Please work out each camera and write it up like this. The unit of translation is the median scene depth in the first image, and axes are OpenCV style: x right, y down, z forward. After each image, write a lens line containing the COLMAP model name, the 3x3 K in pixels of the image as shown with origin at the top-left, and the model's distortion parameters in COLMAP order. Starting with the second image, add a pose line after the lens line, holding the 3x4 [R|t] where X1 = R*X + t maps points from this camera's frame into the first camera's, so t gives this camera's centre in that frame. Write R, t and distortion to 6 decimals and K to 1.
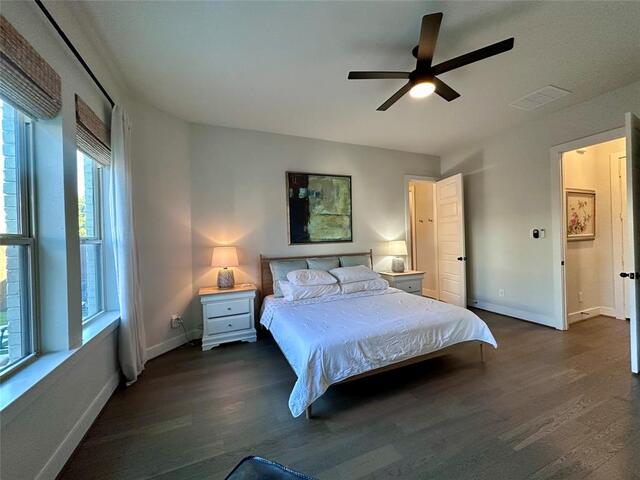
lens RADIAL K [[252.9, 0, 320.2], [0, 252.9, 239.4], [0, 0, 1]] dist [0.000741, 0.000028]
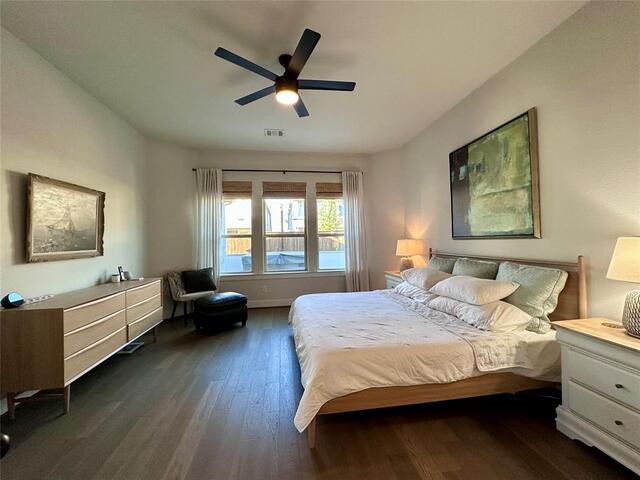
lens RADIAL K [[252.9, 0, 319.9], [0, 252.9, 236.7], [0, 0, 1]] dist [0.000741, 0.000028]
pose [[-0.254579, 0.022150, -0.966798, 0.765270], [0.019058, 0.999658, 0.017884, -0.010039], [0.966864, -0.013872, -0.254914, 0.746401]]
